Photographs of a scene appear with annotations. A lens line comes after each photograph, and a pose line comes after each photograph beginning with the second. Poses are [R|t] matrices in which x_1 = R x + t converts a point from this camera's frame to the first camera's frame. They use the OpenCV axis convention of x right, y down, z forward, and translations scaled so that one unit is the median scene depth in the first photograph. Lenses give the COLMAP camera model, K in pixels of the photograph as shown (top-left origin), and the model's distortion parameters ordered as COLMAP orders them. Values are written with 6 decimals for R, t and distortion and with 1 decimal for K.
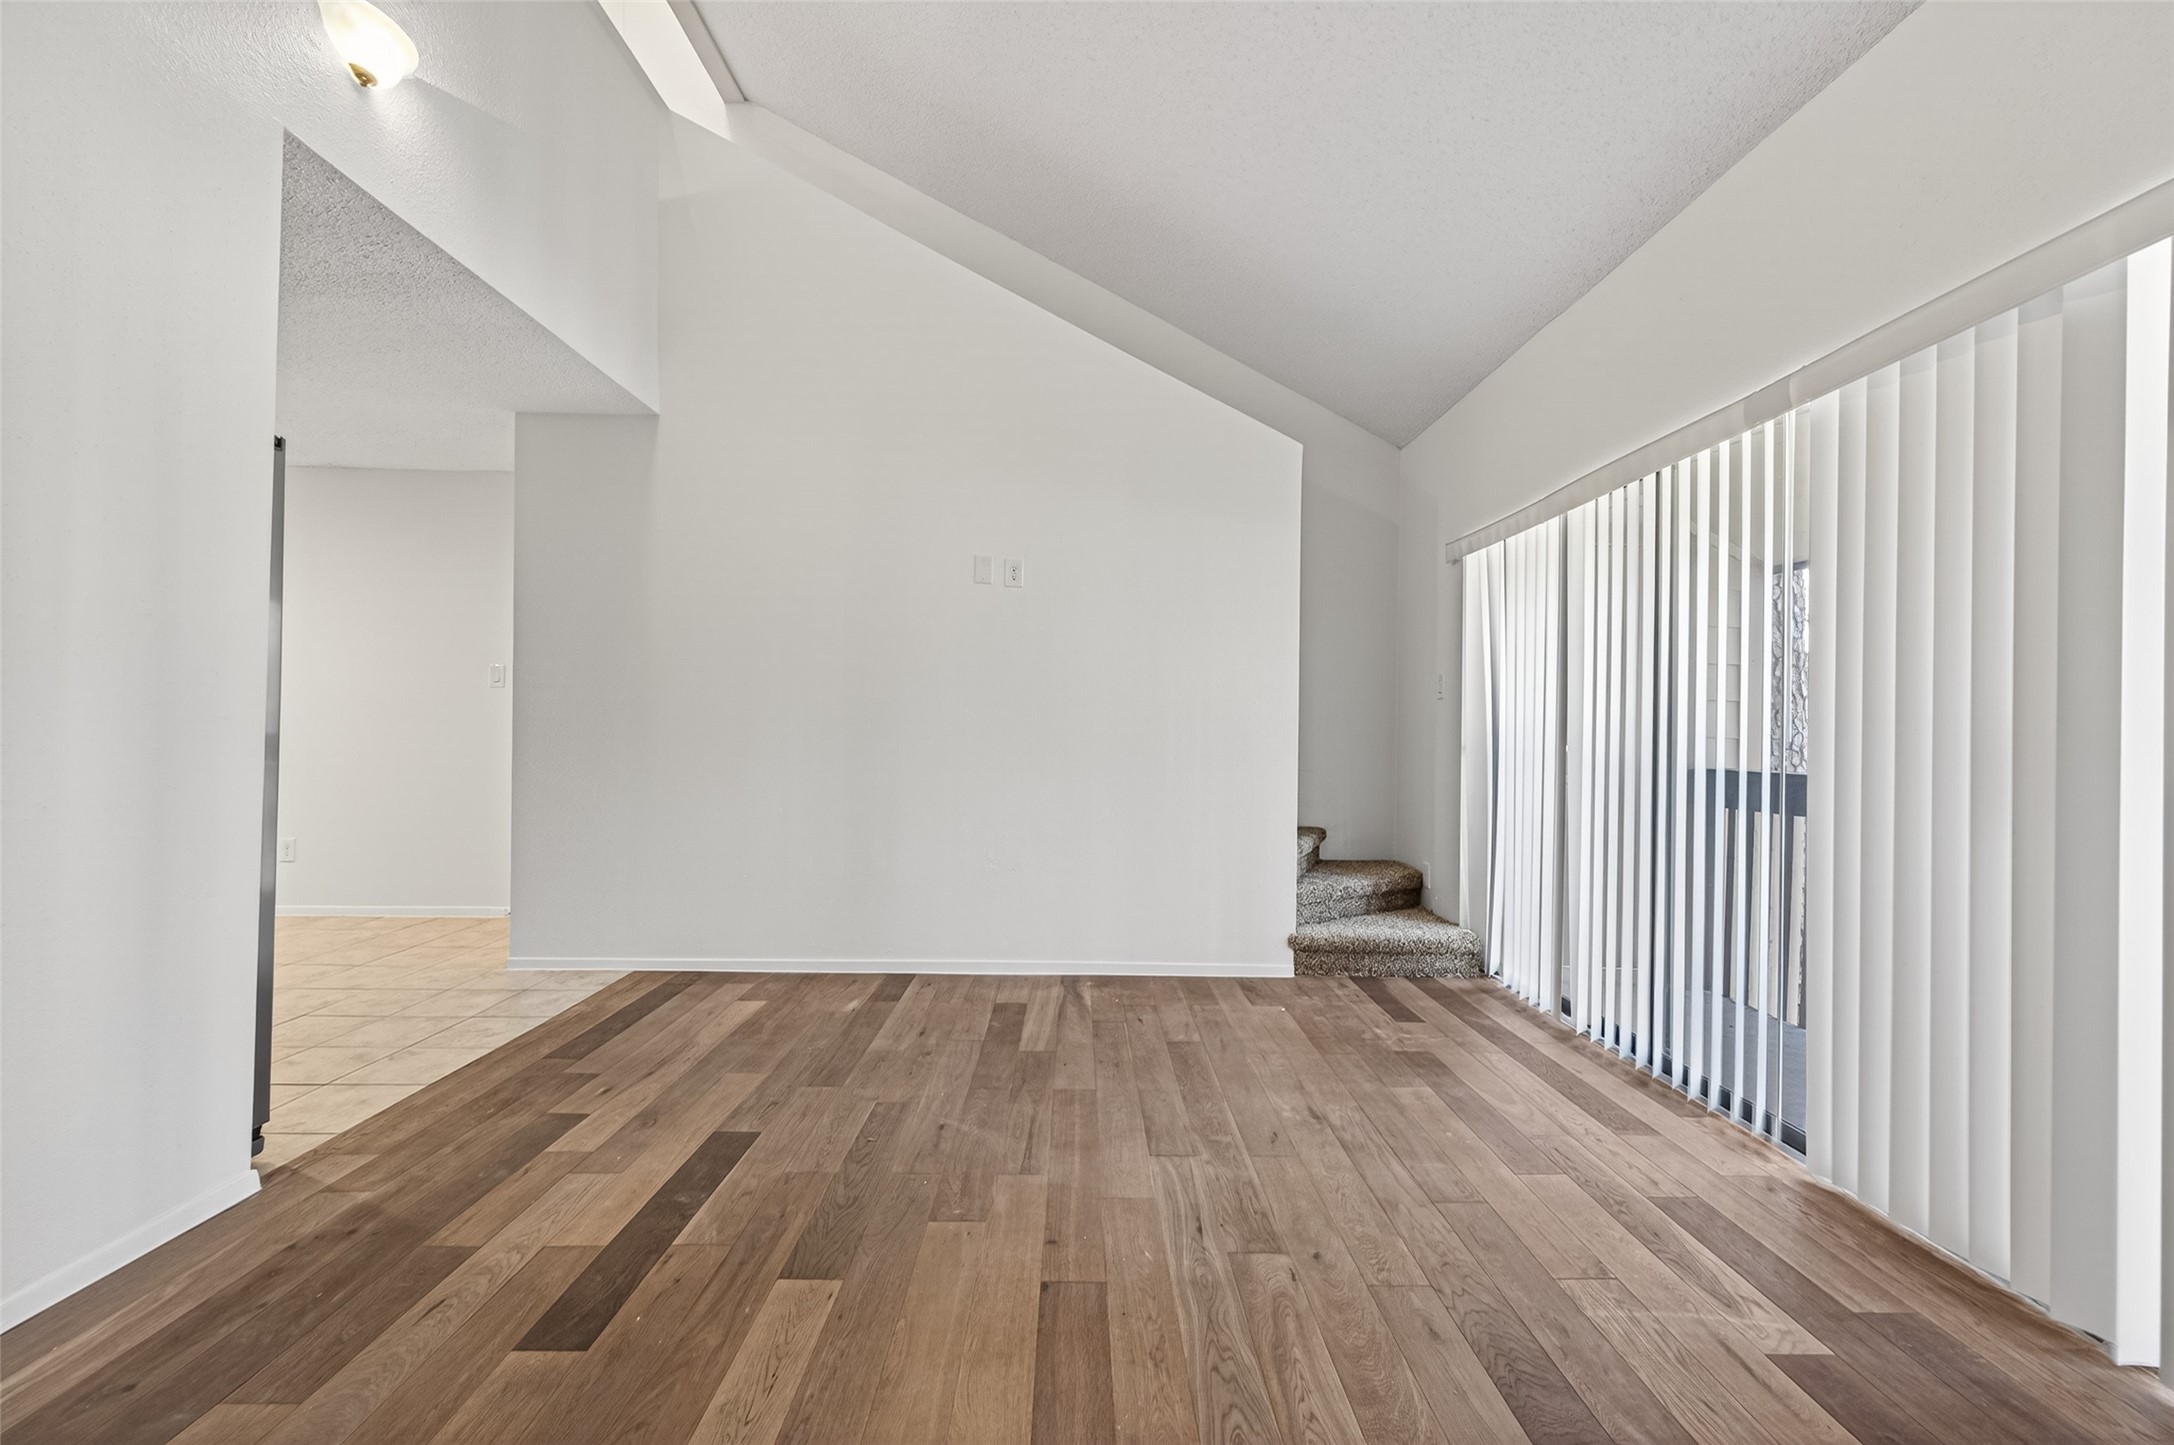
lens RADIAL K [[845.7, 0, 1088.8], [0, 845.7, 733.2], [0, 0, 1]] dist [0.008772, -0.002593]
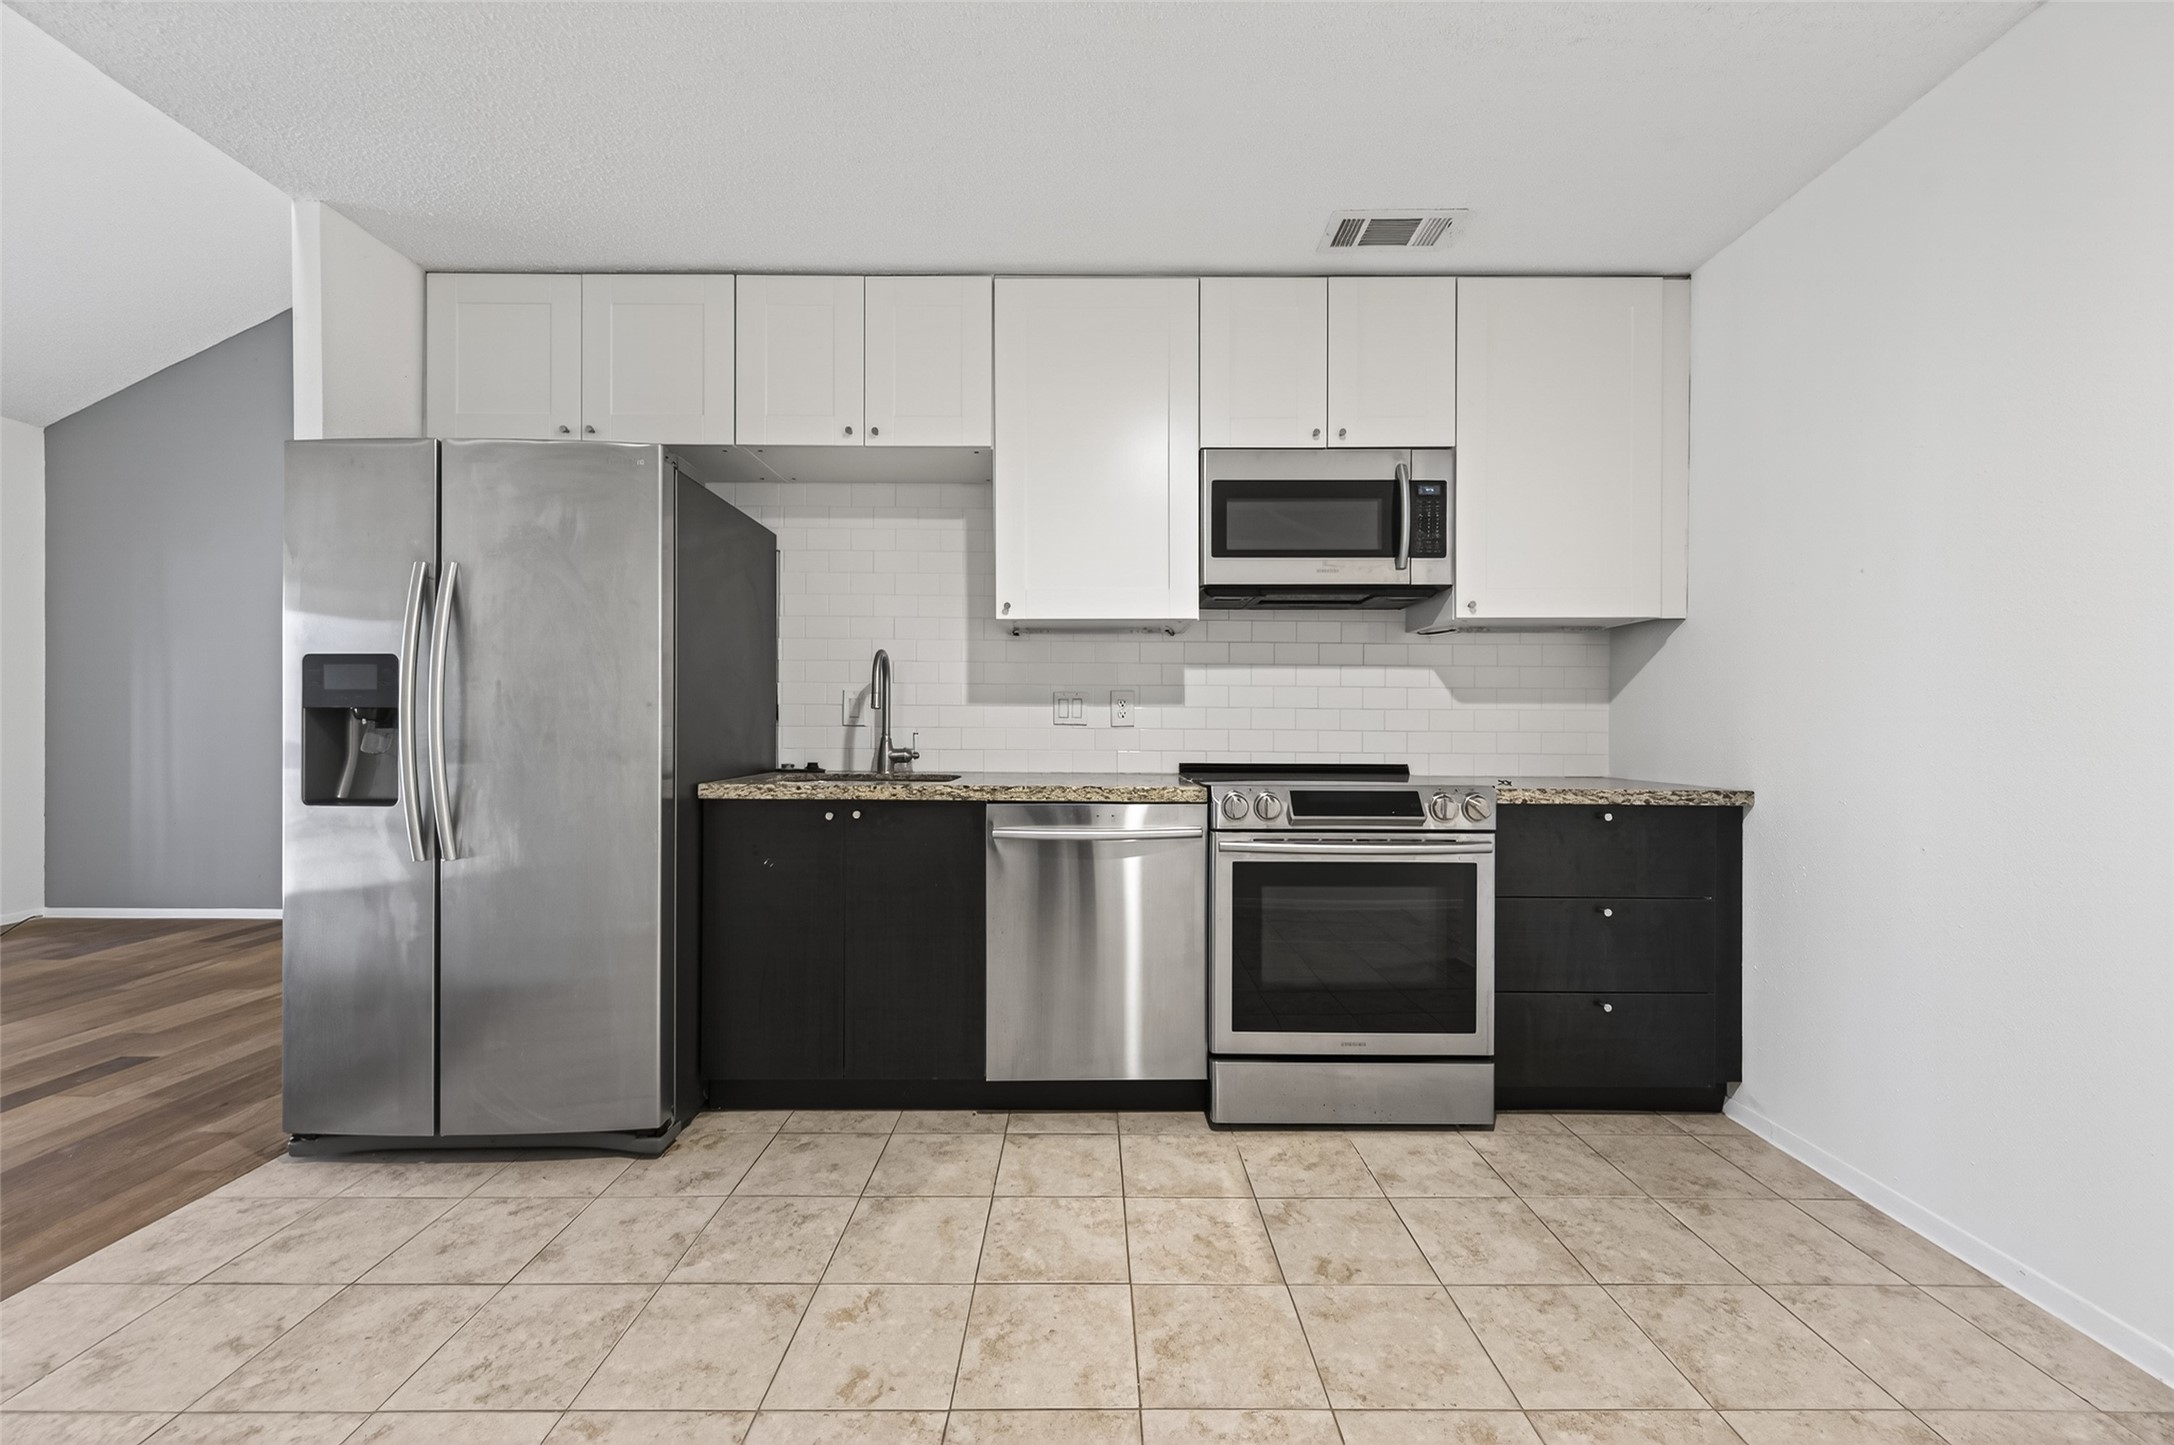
lens RADIAL K [[845.7, 0, 1086.3], [0, 845.7, 728.6], [0, 0, 1]] dist [0.008772, -0.002593]
pose [[-0.999618, -0.021300, 0.017628, -1.815643], [-0.021367, 0.999765, -0.003592, -0.025879], [-0.017547, -0.003967, -0.999838, 1.885071]]
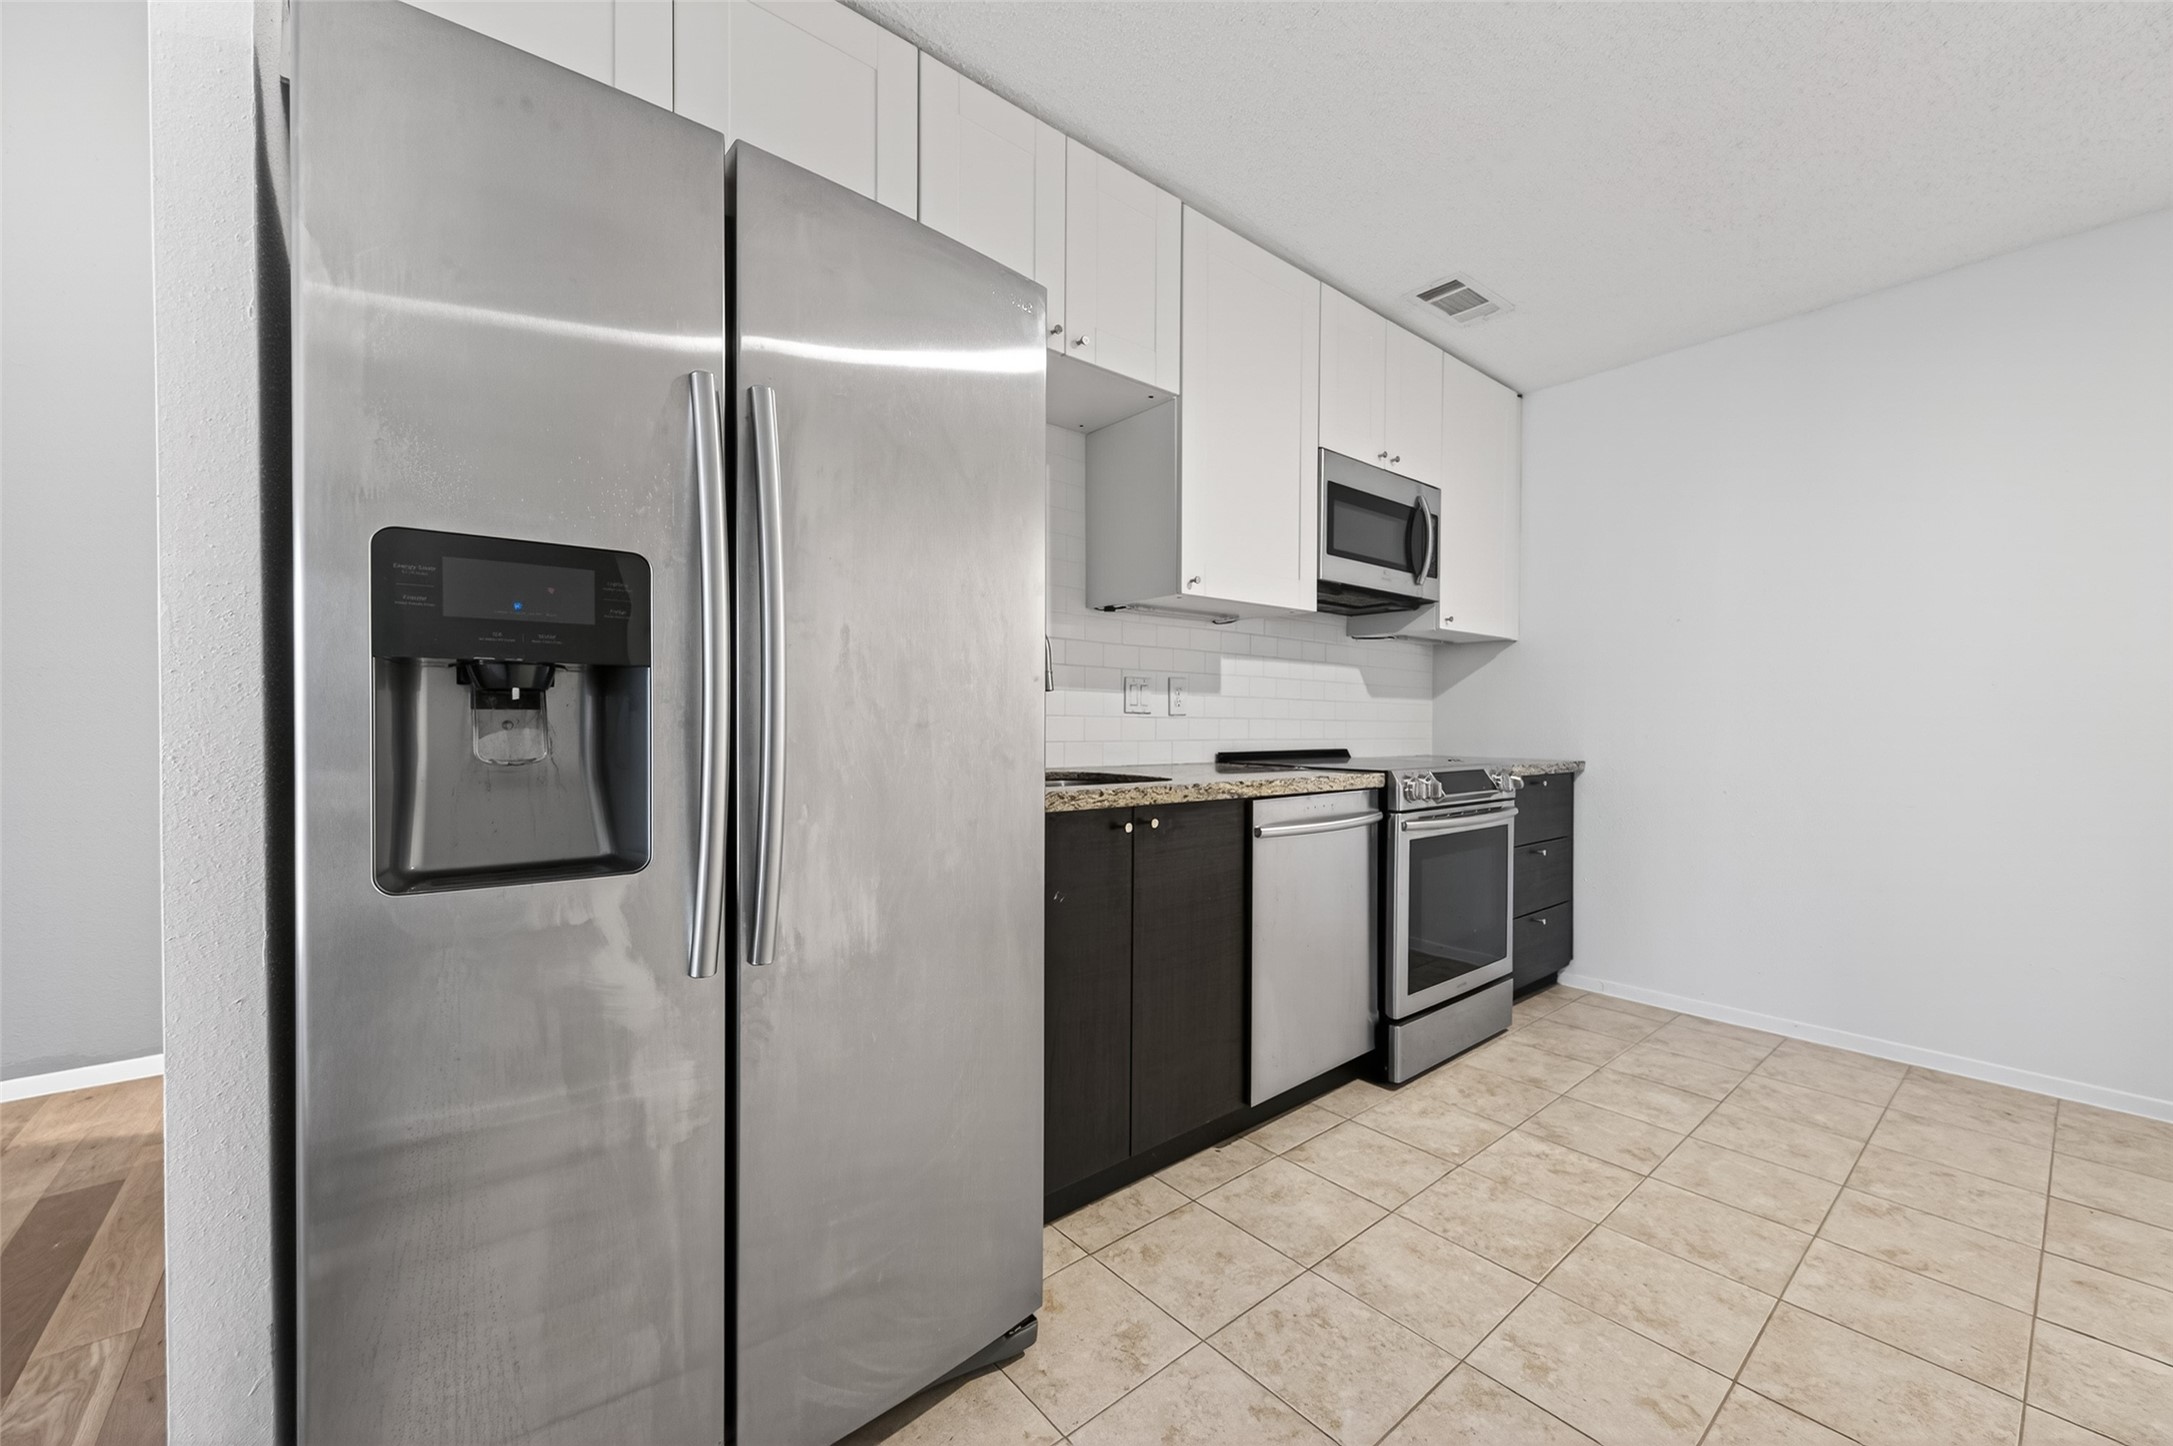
lens RADIAL K [[845.3, 0, 1085.3], [0, 845.3, 729.3], [0, 0, 1]] dist [0.008772, -0.002593]
pose [[-0.778243, -0.016496, -0.627746, -0.943569], [-0.016587, 0.999846, -0.005711, -0.004614], [0.627744, 0.005968, -0.778397, 1.458518]]
